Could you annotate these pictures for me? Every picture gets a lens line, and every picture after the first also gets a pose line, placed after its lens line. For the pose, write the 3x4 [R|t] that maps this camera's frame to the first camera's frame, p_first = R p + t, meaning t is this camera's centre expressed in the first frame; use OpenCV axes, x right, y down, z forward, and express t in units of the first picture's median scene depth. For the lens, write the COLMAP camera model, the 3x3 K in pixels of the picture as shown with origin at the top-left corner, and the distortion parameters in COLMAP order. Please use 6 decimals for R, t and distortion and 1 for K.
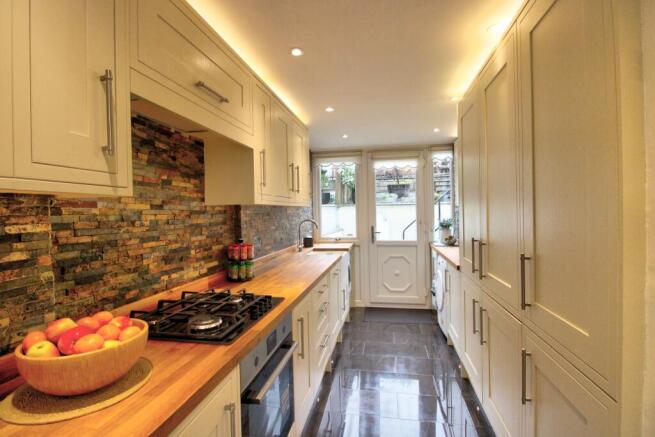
lens RADIAL K [[319.3, 0, 325.6], [0, 319.3, 216.2], [0, 0, 1]] dist [-0.000459, -0.000236]
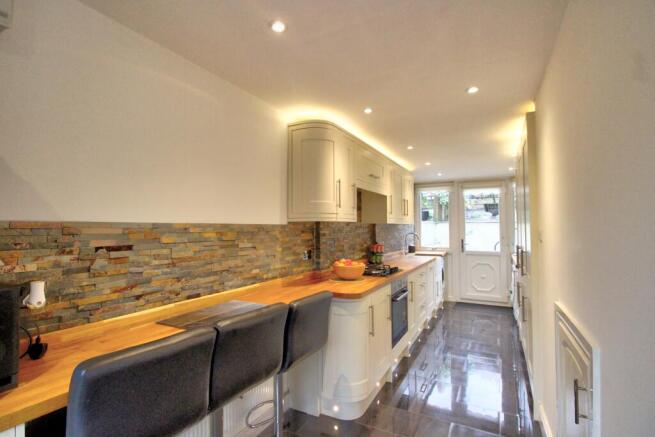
lens RADIAL K [[319.3, 0, 325.6], [0, 319.3, 216.2], [0, 0, 1]] dist [-0.000459, -0.000236]
pose [[0.954870, 0.006390, -0.296956, 0.000232], [-0.019696, 0.998930, -0.041835, 0.003398], [0.296371, 0.045796, 0.953974, -0.450316]]
